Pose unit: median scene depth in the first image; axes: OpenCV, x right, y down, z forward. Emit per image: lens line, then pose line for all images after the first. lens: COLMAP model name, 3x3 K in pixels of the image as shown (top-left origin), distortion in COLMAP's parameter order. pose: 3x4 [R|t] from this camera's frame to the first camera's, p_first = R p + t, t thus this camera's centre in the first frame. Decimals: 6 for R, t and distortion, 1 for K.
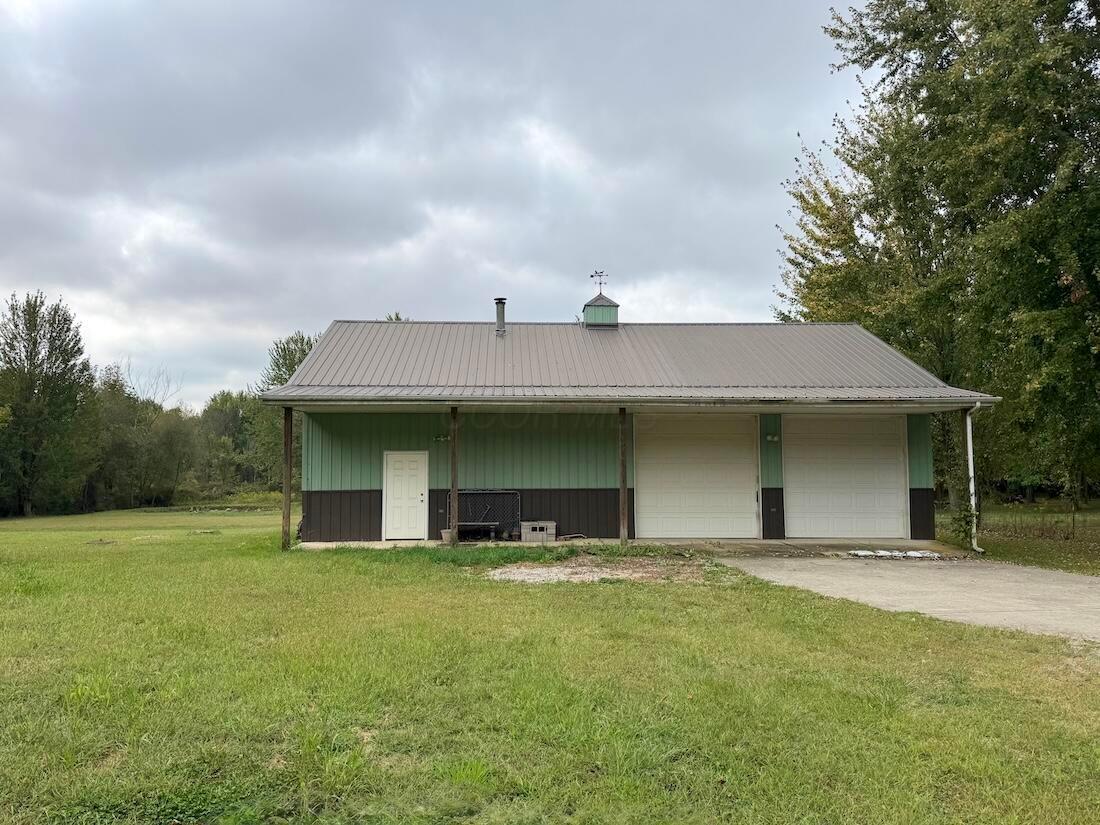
lens RADIAL K [[765.2, 0, 547.8], [0, 765.2, 414.6], [0, 0, 1]] dist [0.009646, 0.000571]
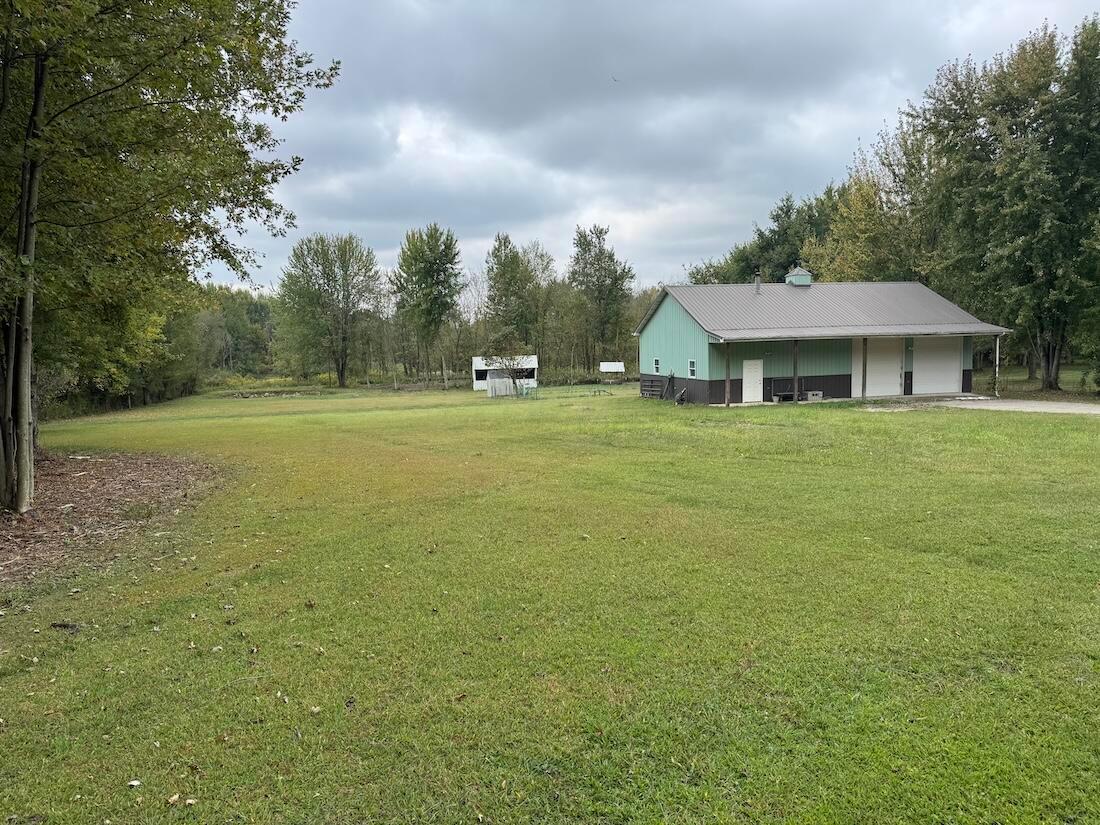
lens RADIAL K [[765.2, 0, 550.5], [0, 765.2, 411.0], [0, 0, 1]] dist [0.009646, 0.000571]
pose [[0.975782, -0.044570, 0.214157, -1.162750], [0.009033, 0.986398, 0.164128, -0.159347], [-0.218559, -0.158219, 0.962912, -0.882563]]
